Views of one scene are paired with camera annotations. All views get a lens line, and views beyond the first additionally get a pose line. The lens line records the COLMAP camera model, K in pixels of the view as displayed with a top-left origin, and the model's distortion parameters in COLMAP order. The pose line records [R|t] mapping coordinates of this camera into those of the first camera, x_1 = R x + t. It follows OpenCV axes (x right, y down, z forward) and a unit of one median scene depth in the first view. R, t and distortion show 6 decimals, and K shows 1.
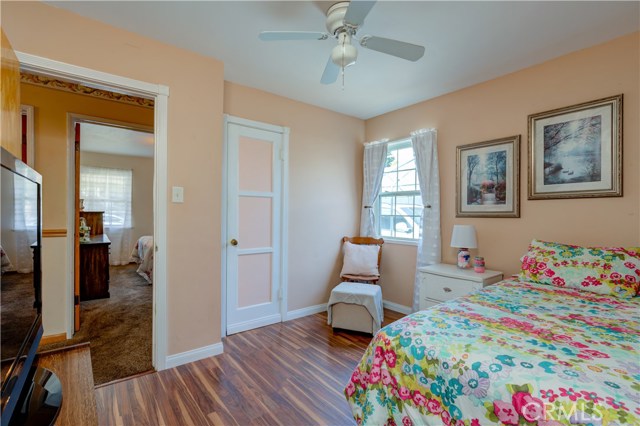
lens RADIAL K [[298.7, 0, 309.5], [0, 298.7, 204.6], [0, 0, 1]] dist [-0.002560, 0.000004]
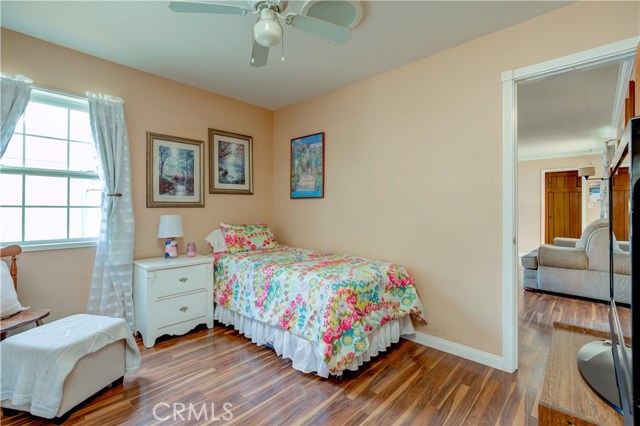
lens RADIAL K [[298.7, 0, 309.5], [0, 298.7, 204.6], [0, 0, 1]] dist [-0.002560, 0.000004]
pose [[-0.162842, 0.004191, 0.986643, -0.579699], [-0.028795, 0.999545, -0.008998, 0.029761], [-0.986232, -0.029876, -0.162647, 0.729811]]
